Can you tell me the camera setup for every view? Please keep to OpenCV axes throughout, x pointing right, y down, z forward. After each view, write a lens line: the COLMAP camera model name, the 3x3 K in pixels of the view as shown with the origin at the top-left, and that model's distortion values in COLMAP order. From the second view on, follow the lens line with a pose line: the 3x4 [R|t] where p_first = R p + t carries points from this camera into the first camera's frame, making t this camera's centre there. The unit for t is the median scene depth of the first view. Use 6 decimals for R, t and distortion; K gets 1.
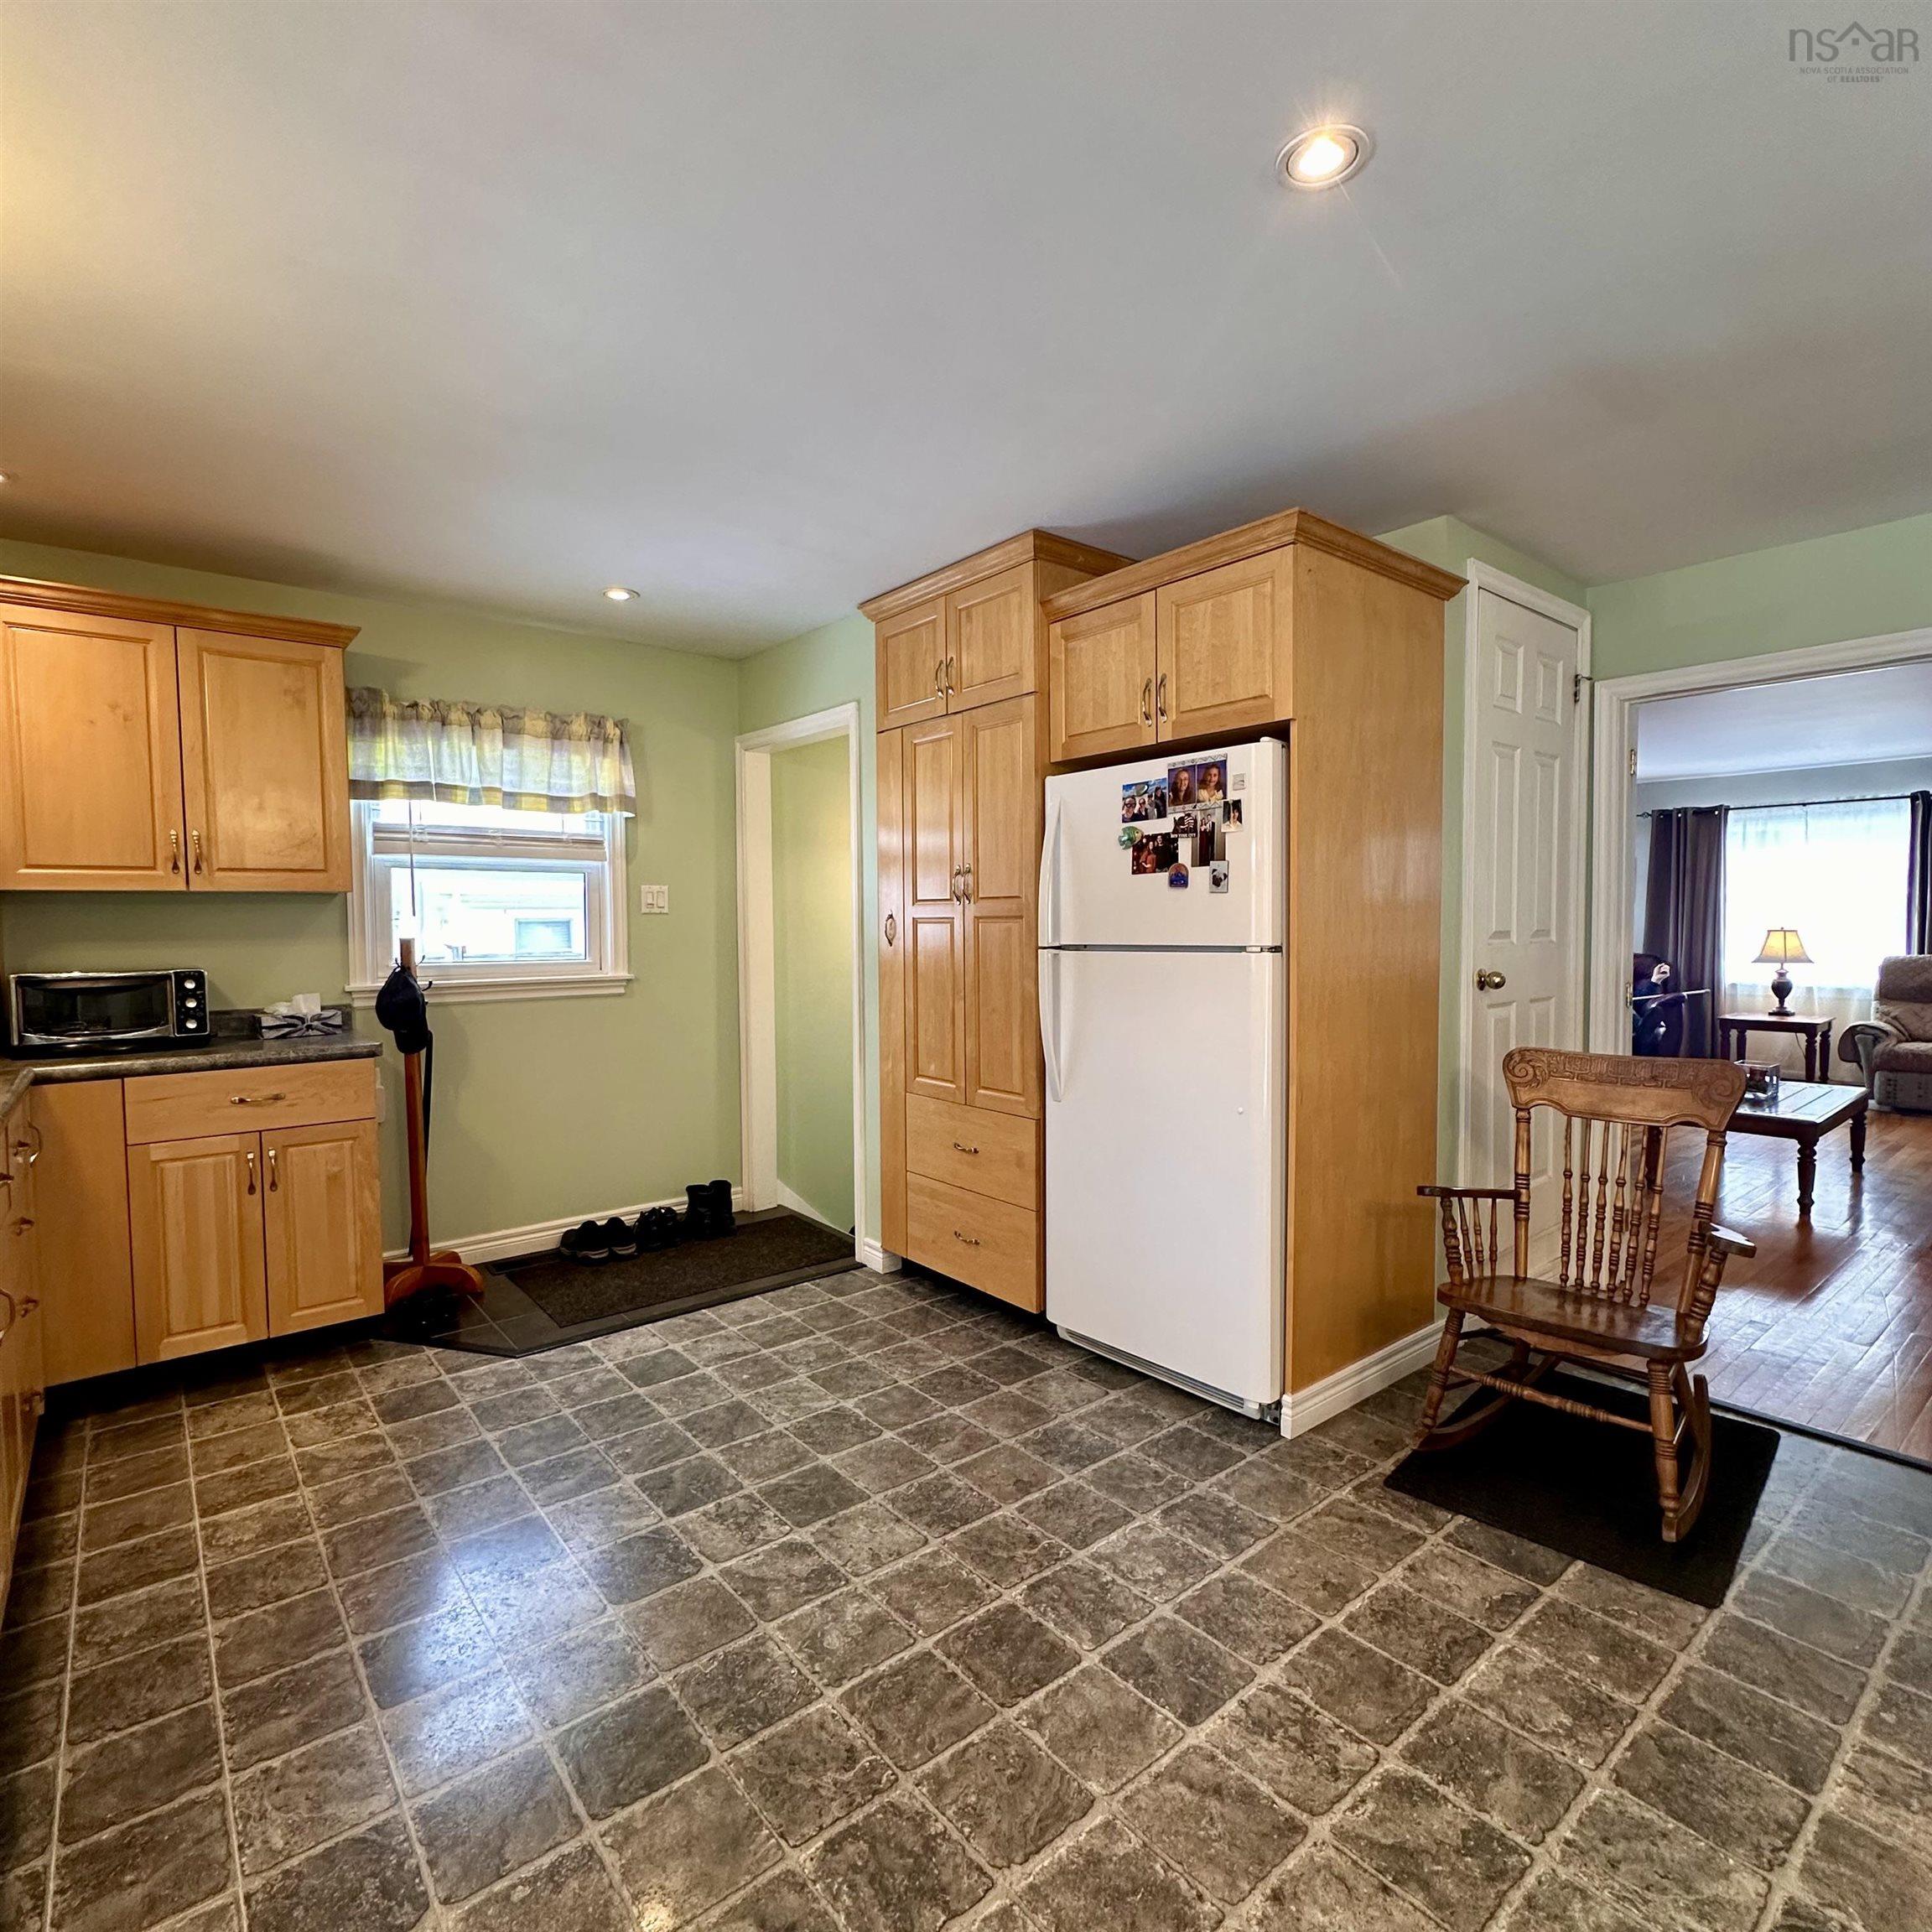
lens RADIAL K [[1027.3, 0, 968.0], [0, 1027.3, 966.0], [0, 0, 1]] dist [-0.006672, 0.001431]
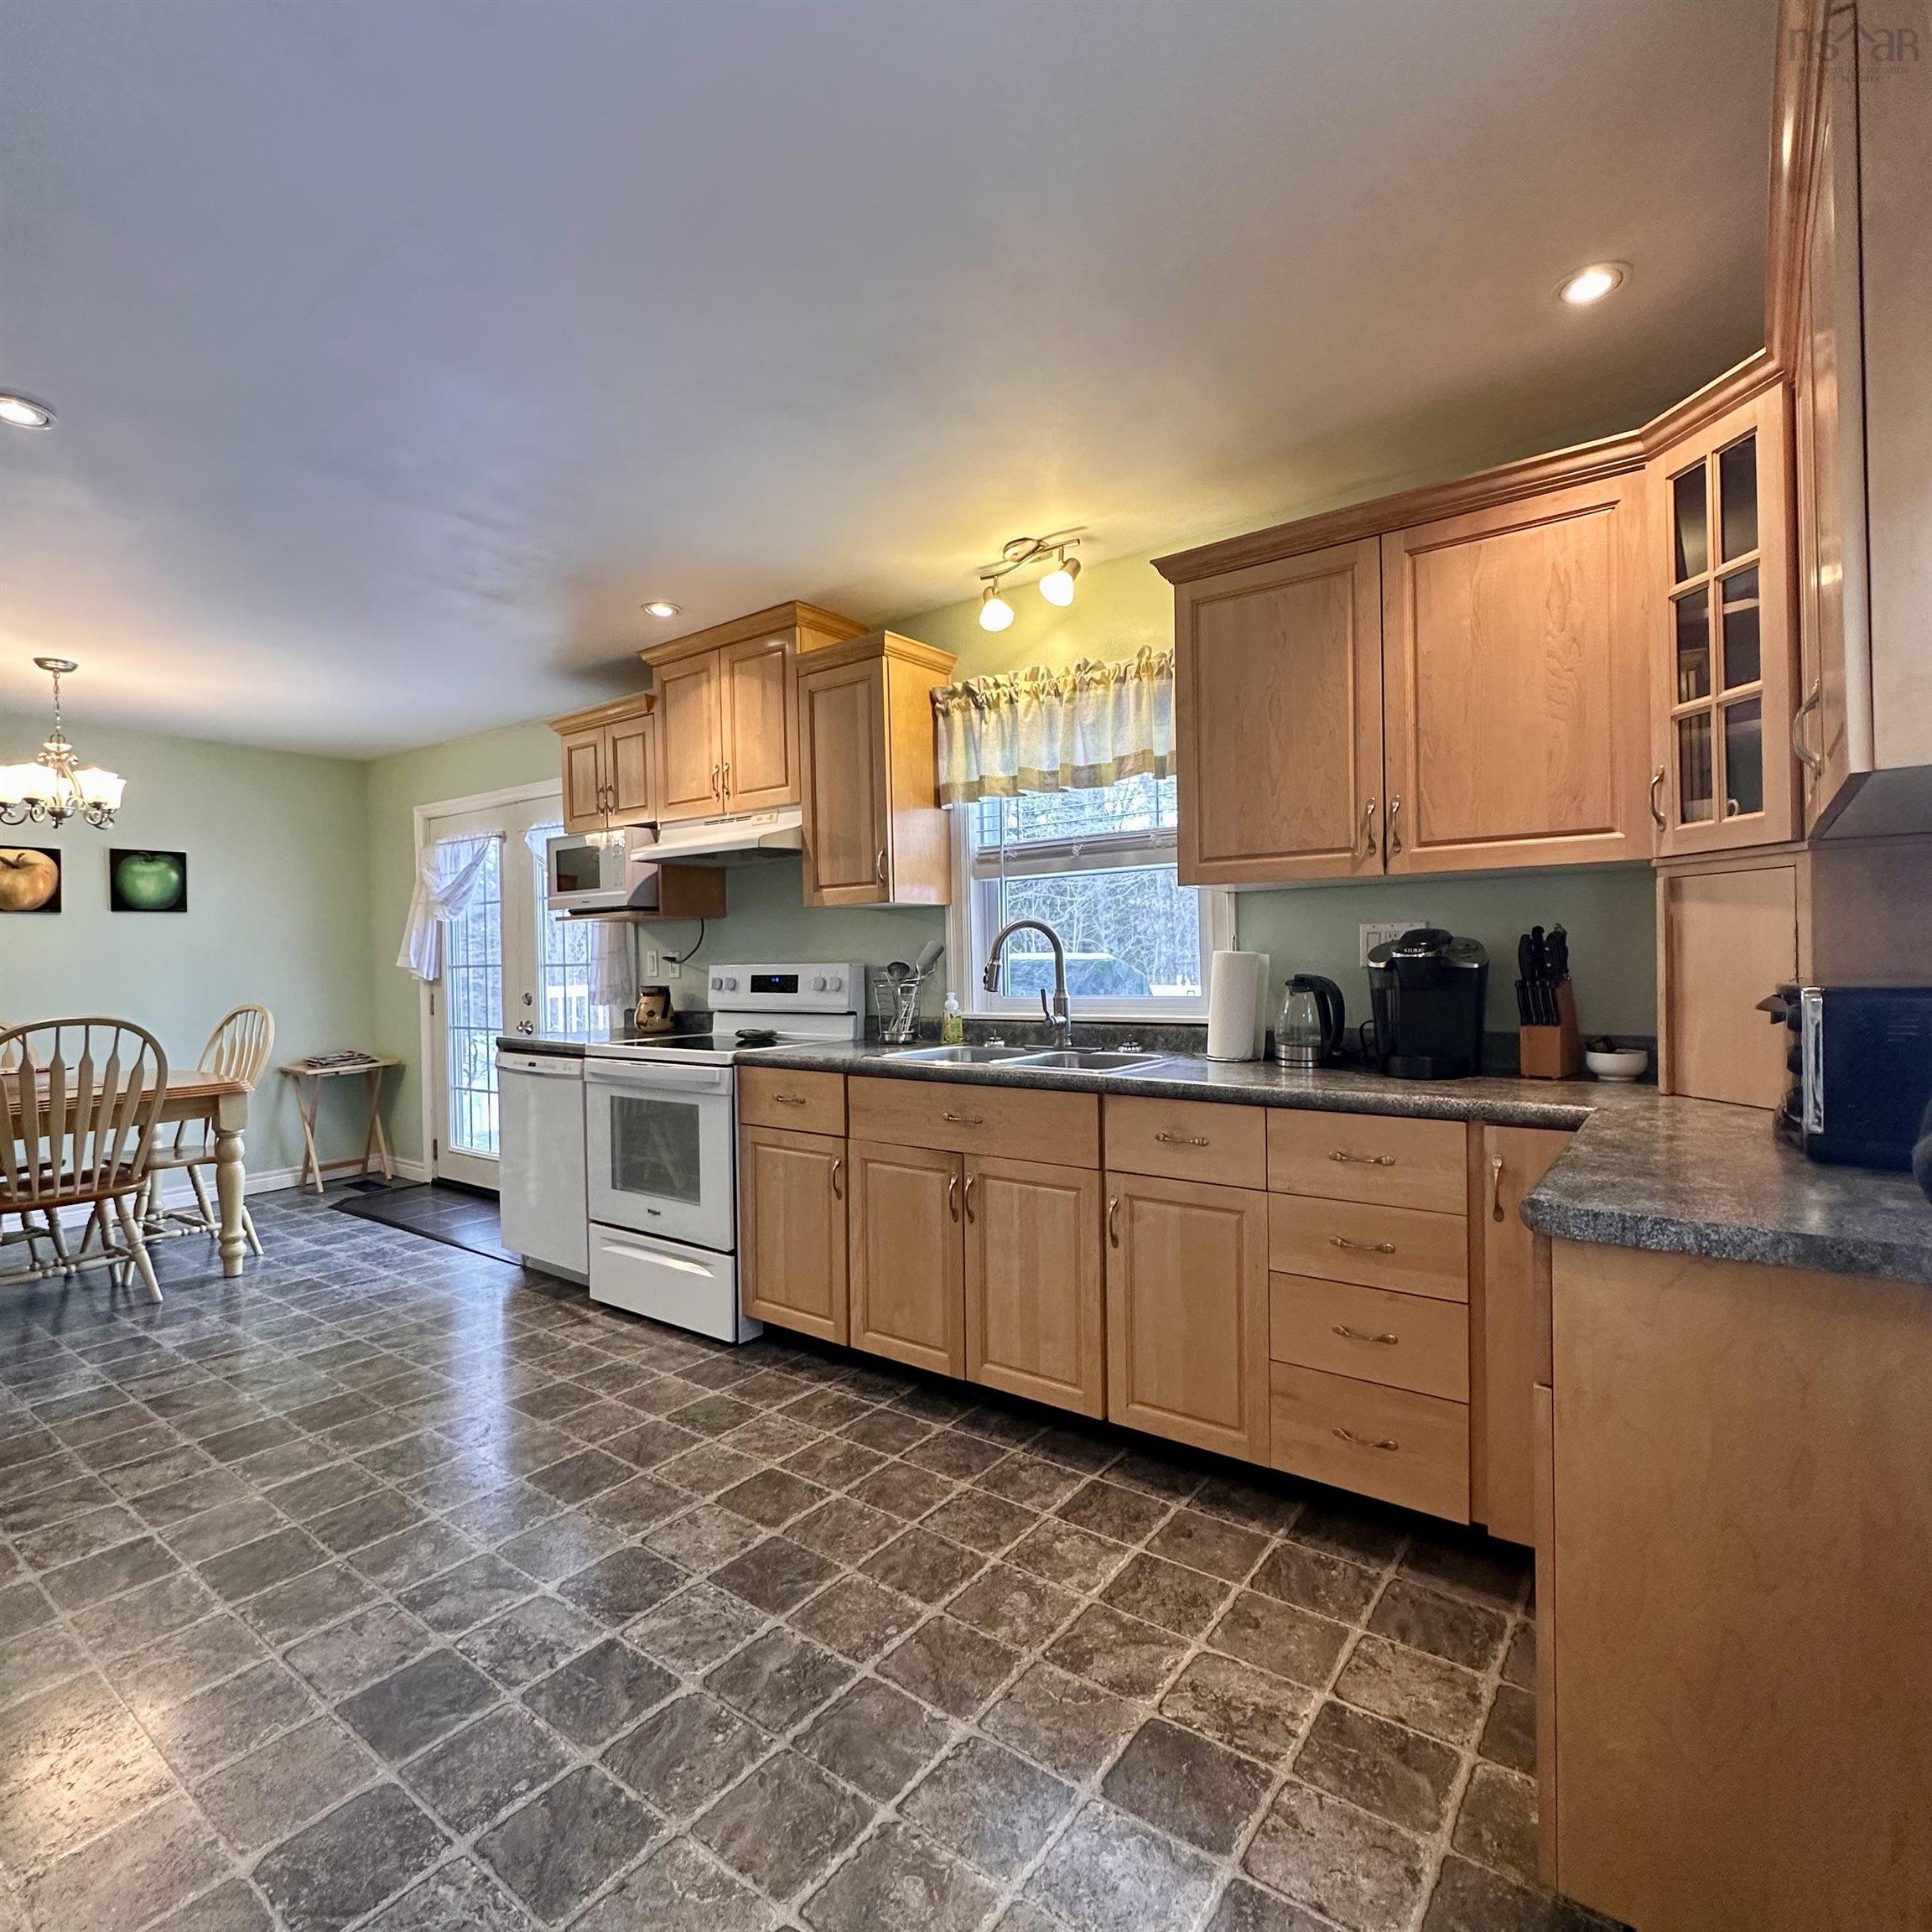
lens RADIAL K [[1027.3, 0, 968.0], [0, 1027.3, 966.0], [0, 0, 1]] dist [-0.006672, 0.001431]
pose [[-0.969705, 0.029107, -0.242540, -0.383119], [0.015562, 0.998220, 0.057580, -0.052710], [0.243784, 0.052061, -0.968431, 1.836707]]
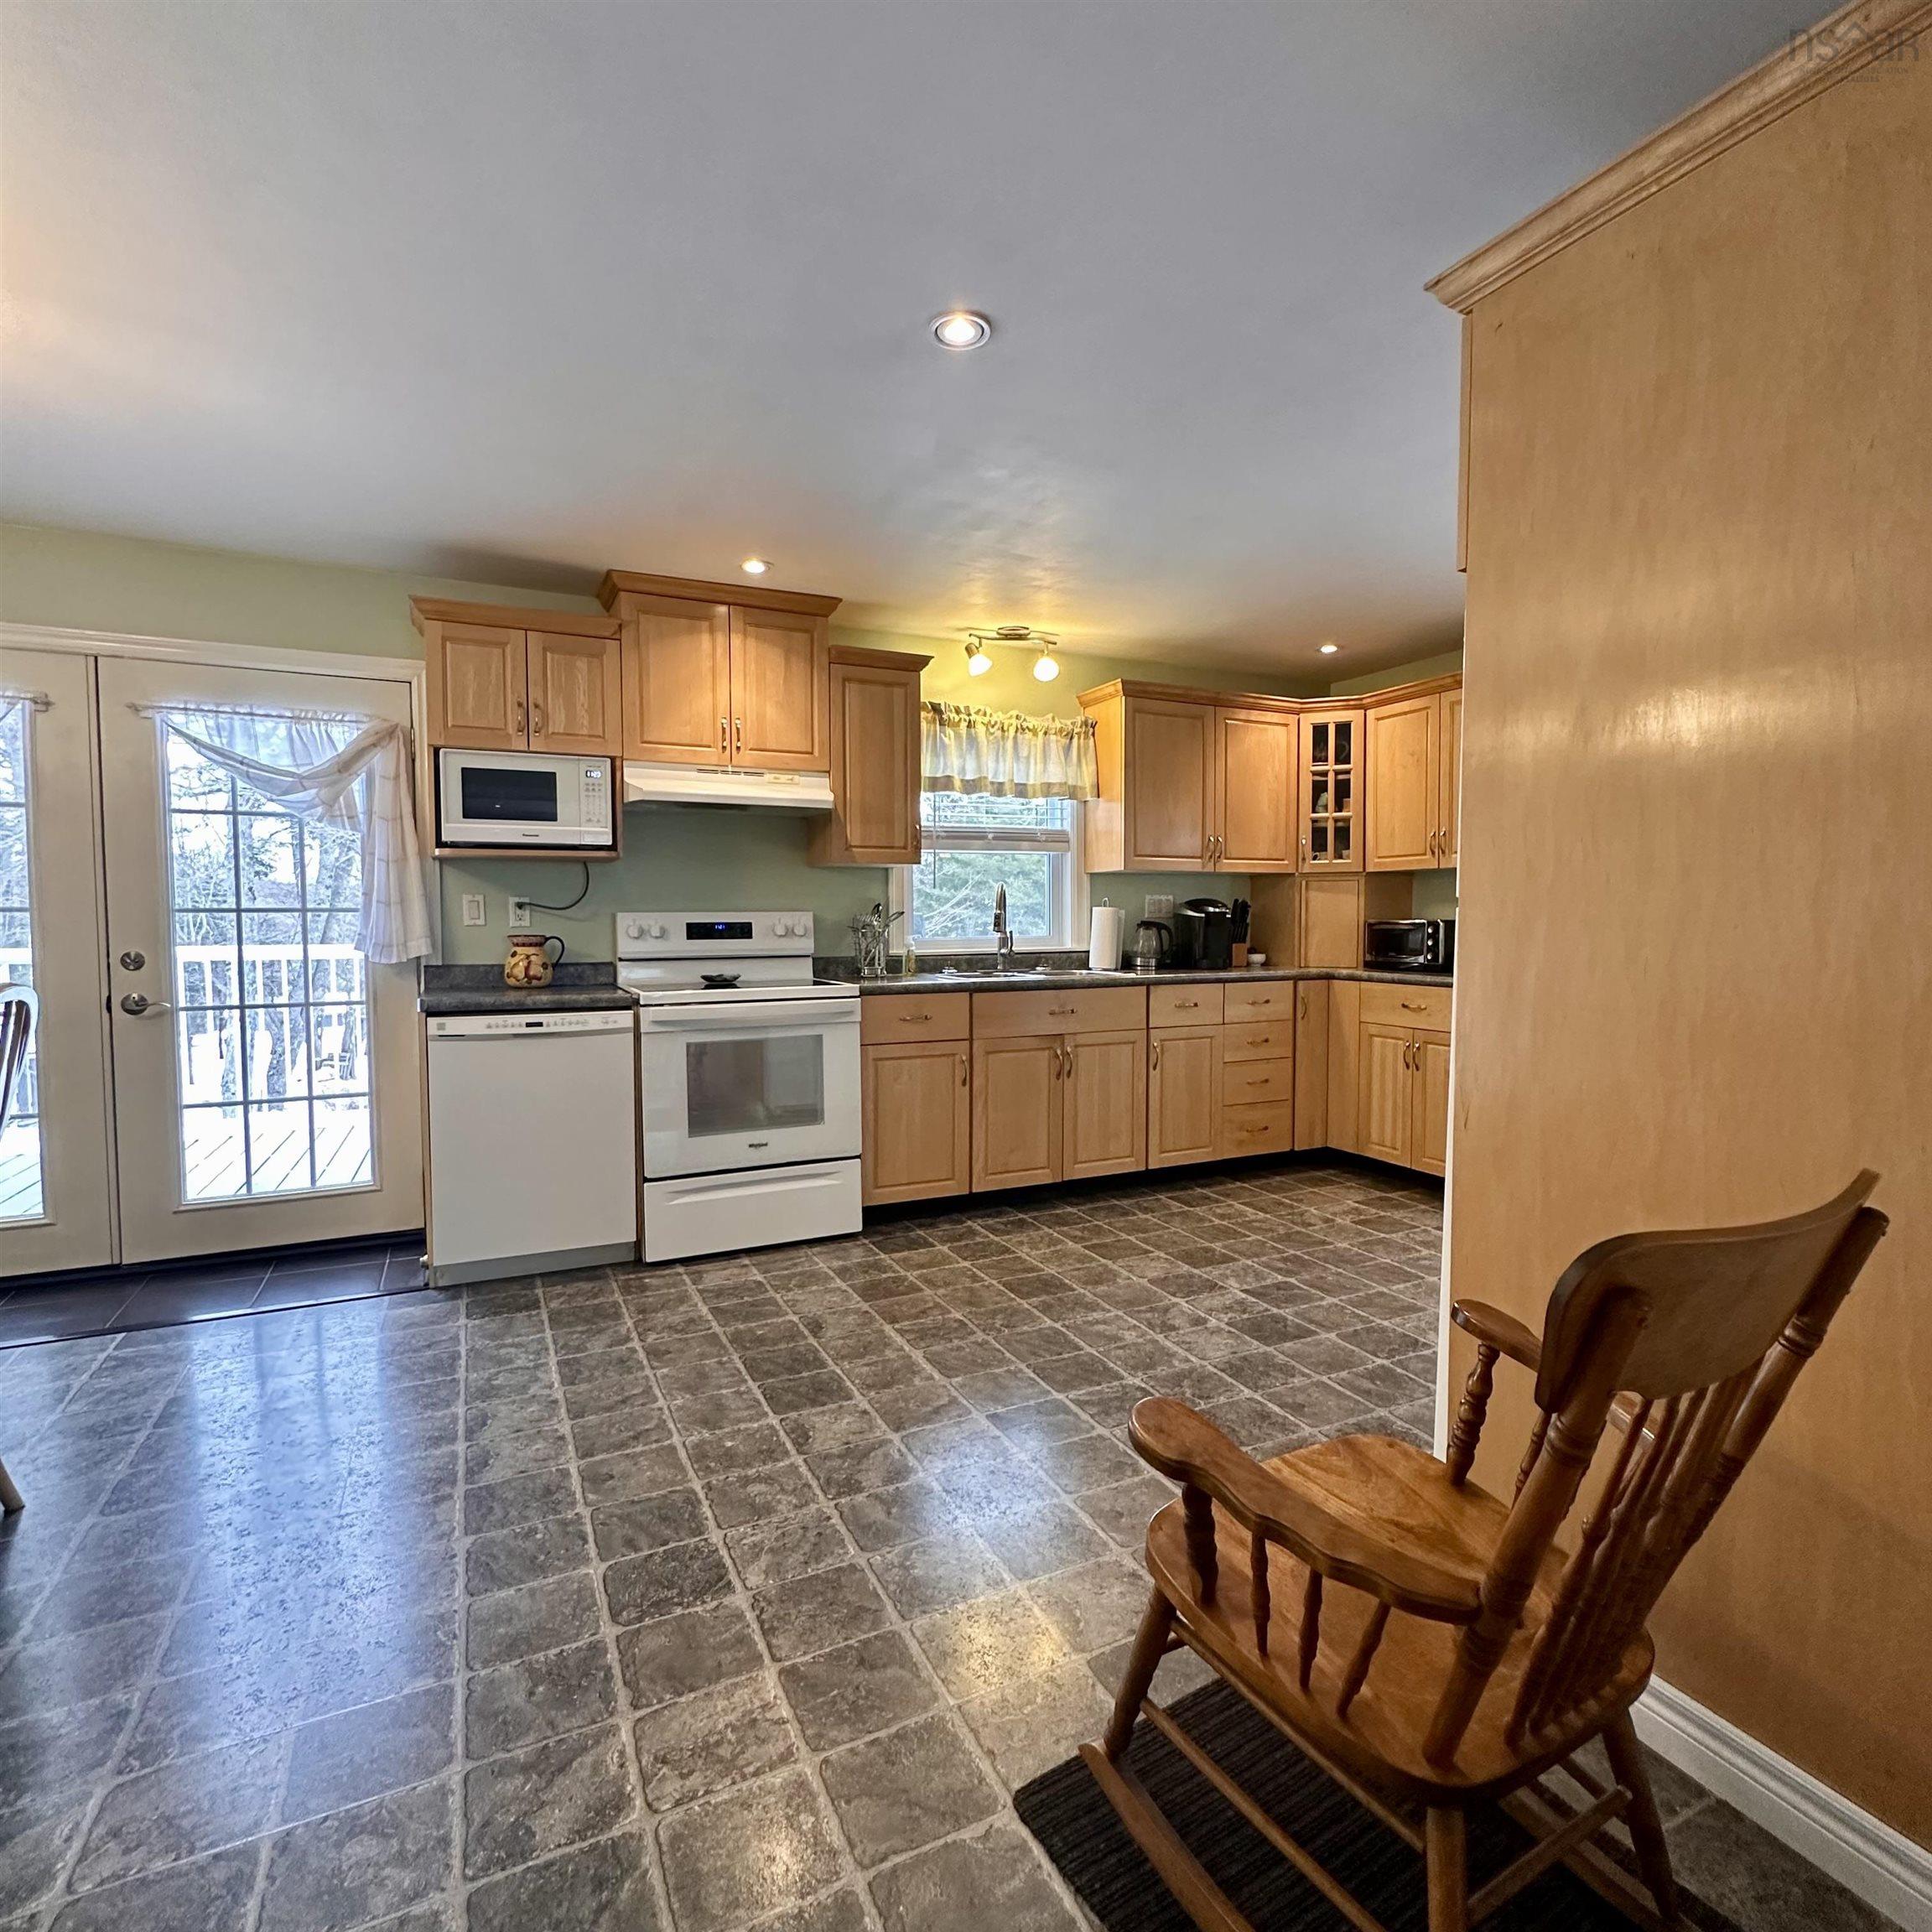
lens RADIAL K [[1027.3, 0, 968.0], [0, 1027.3, 966.0], [0, 0, 1]] dist [-0.006672, 0.001431]
pose [[-0.233715, 0.057458, -0.970606, 1.184729], [-0.040112, 0.996833, 0.068670, -0.007962], [0.971477, 0.054982, -0.230670, 0.928691]]
